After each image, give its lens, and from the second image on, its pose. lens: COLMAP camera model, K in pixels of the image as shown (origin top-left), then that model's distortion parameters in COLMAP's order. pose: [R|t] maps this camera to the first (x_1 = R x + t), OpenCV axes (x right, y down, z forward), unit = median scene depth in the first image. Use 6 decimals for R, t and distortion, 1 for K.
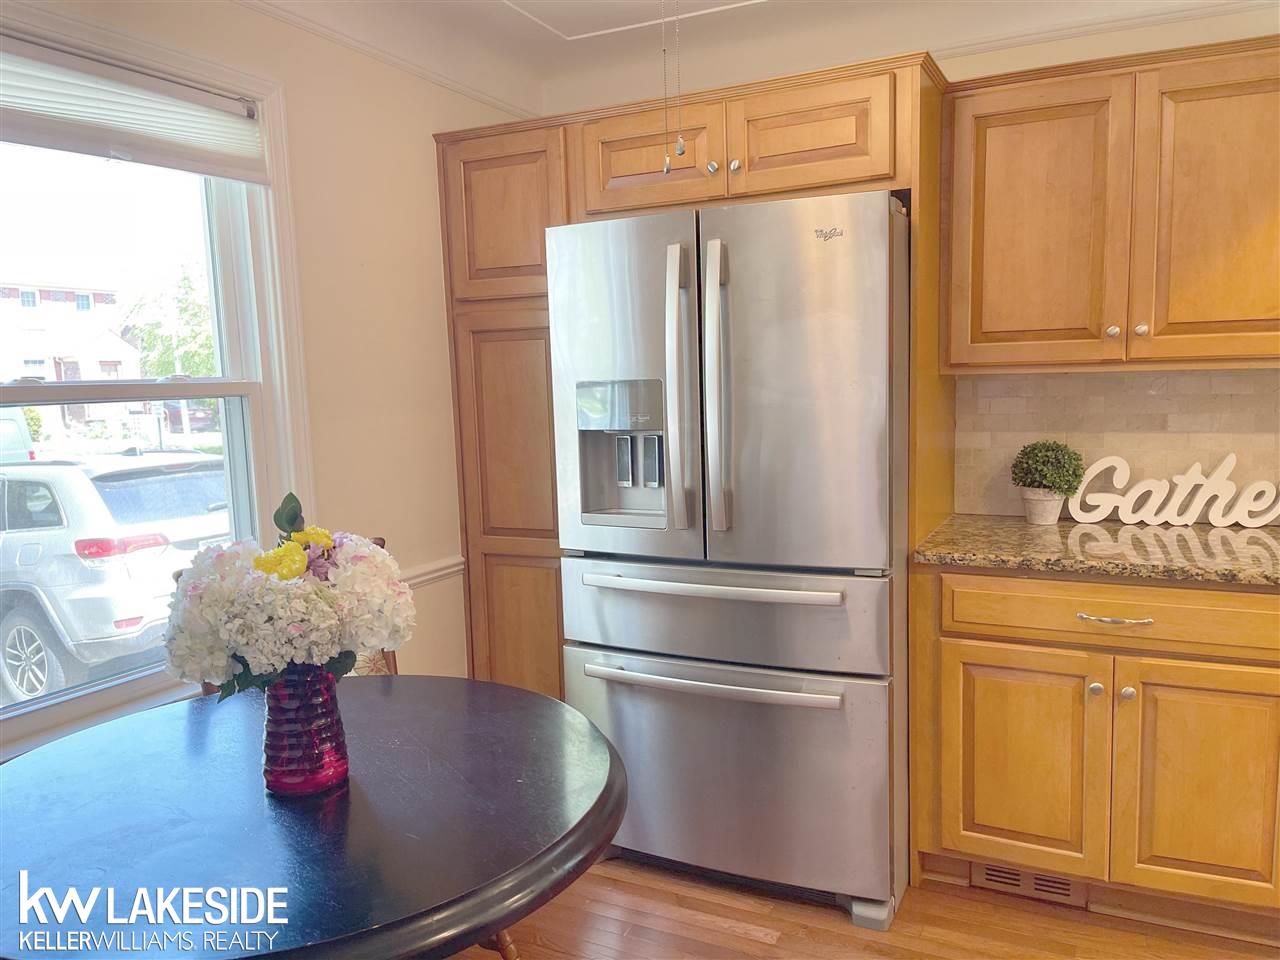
lens RADIAL K [[970.9, 0, 645.8], [0, 970.9, 483.8], [0, 0, 1]] dist [0.085642, -0.116220]
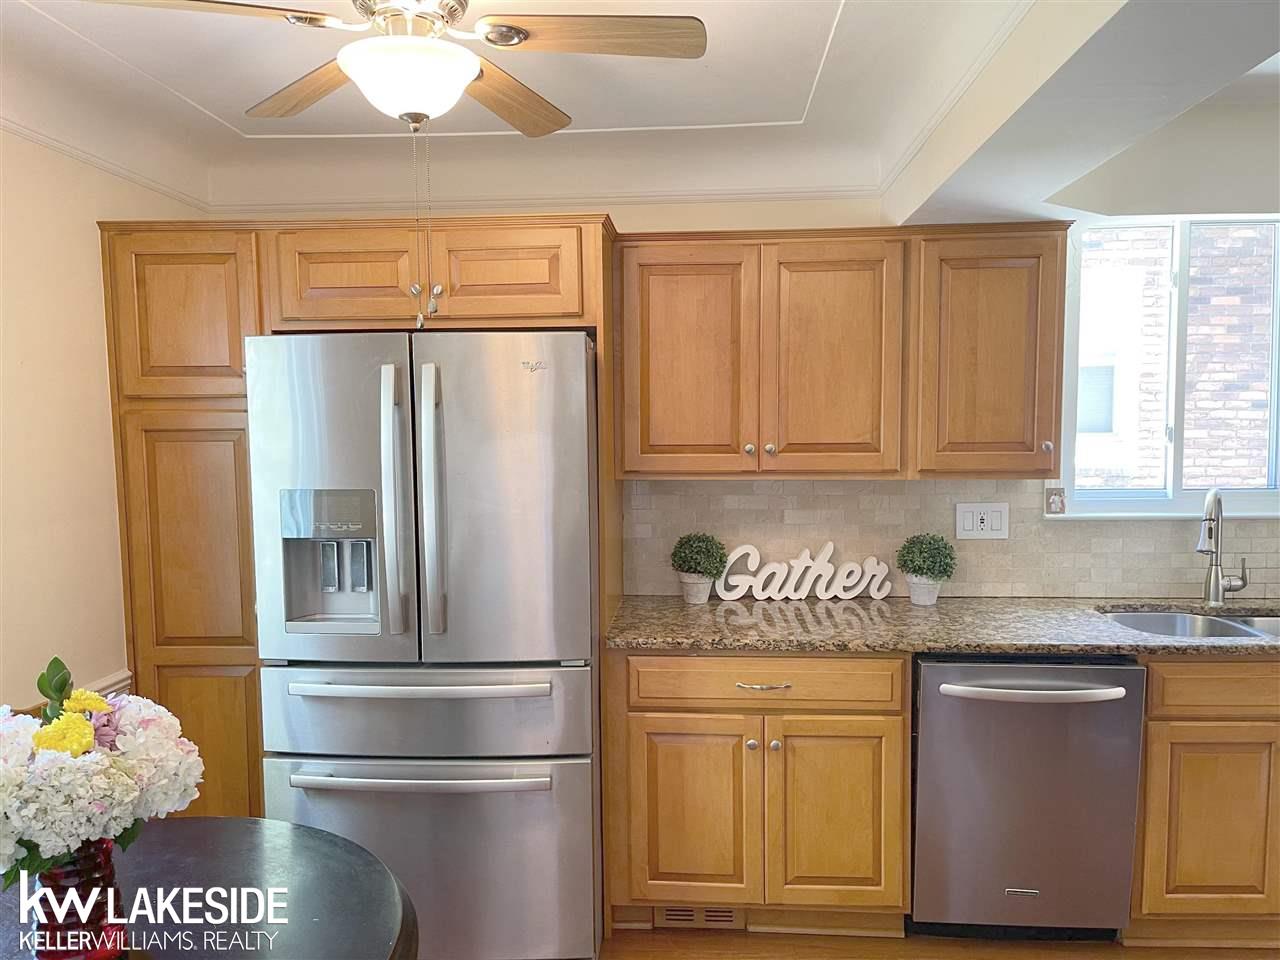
lens RADIAL K [[970.9, 0, 645.8], [0, 970.9, 483.8], [0, 0, 1]] dist [0.085642, -0.116220]
pose [[0.919843, -0.007929, 0.392207, -0.122439], [0.025340, 0.998909, -0.039236, -0.063372], [-0.391467, 0.046030, 0.919040, -0.071381]]
